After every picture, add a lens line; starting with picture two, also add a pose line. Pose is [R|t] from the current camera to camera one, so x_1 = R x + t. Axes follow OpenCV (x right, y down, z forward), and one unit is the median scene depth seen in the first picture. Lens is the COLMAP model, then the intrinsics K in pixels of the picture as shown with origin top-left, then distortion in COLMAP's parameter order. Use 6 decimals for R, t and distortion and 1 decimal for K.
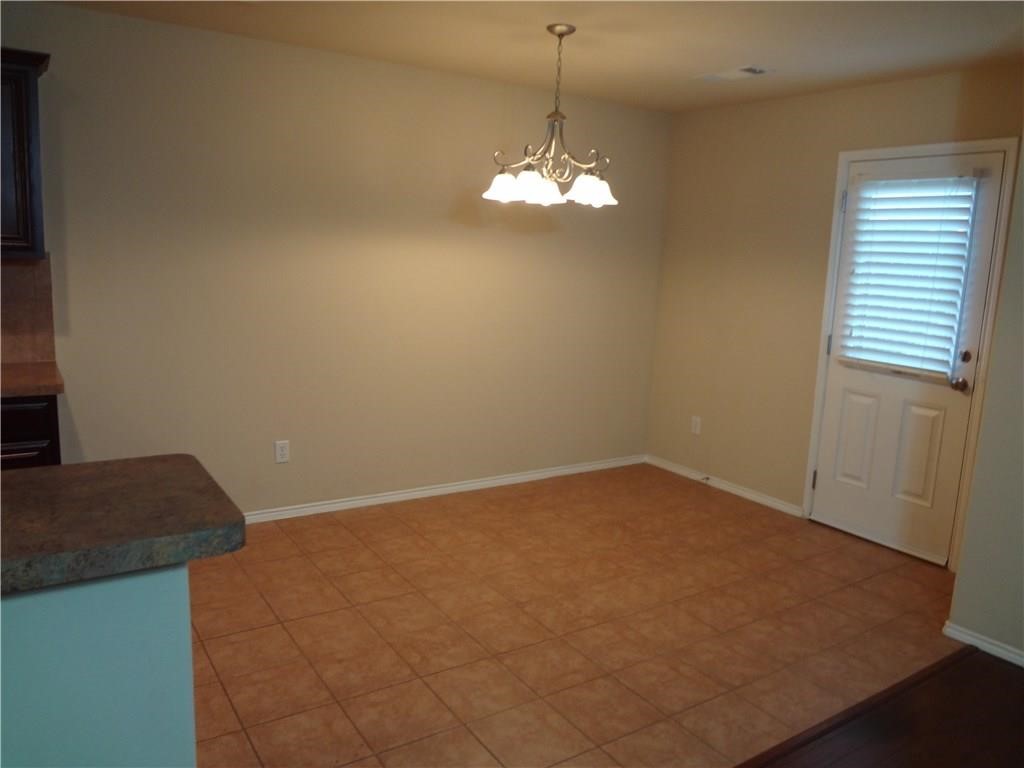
lens RADIAL K [[763.0, 0, 510.9], [0, 763.0, 379.9], [0, 0, 1]] dist [-0.042866, 0.008012]
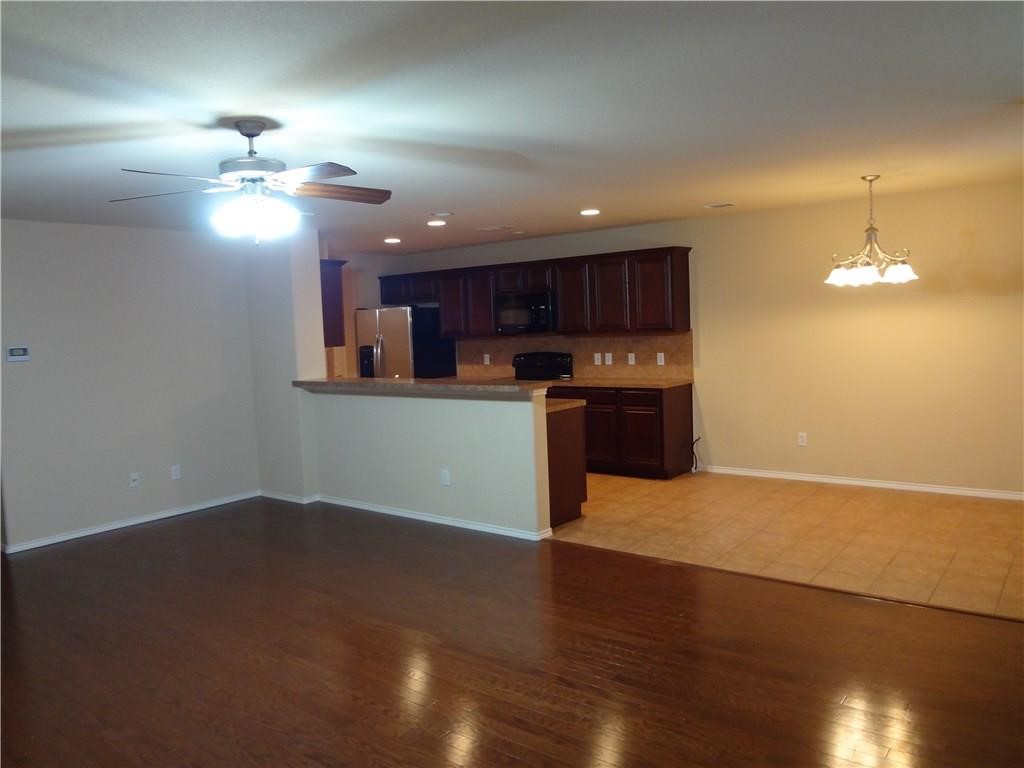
lens RADIAL K [[763.0, 0, 510.9], [0, 763.0, 379.9], [0, 0, 1]] dist [-0.042866, 0.008012]
pose [[0.308183, 0.015840, -0.951195, 1.187757], [-0.104525, 0.994372, -0.017307, 0.064783], [0.945568, 0.104758, 0.308104, -0.155760]]
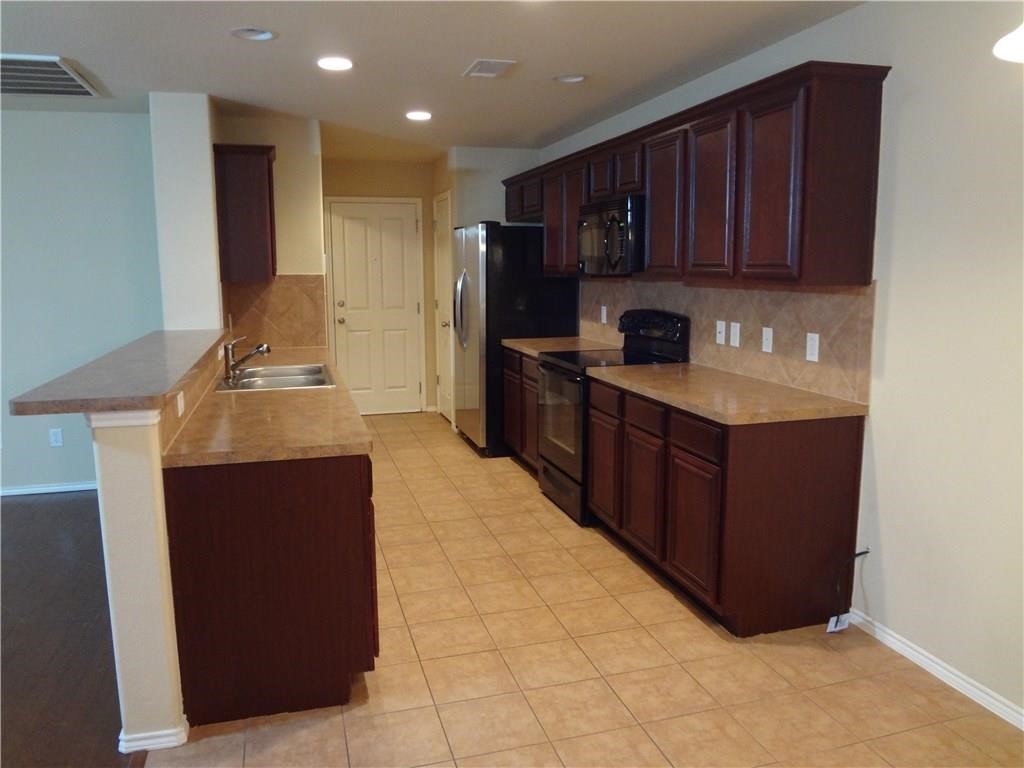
lens RADIAL K [[763.0, 0, 510.9], [0, 763.0, 379.9], [0, 0, 1]] dist [-0.042866, 0.008012]
pose [[-0.297797, 0.102966, -0.949060, 0.313229], [-0.164718, 0.973713, 0.157326, -0.110671], [0.940311, 0.203178, -0.273008, 0.760163]]
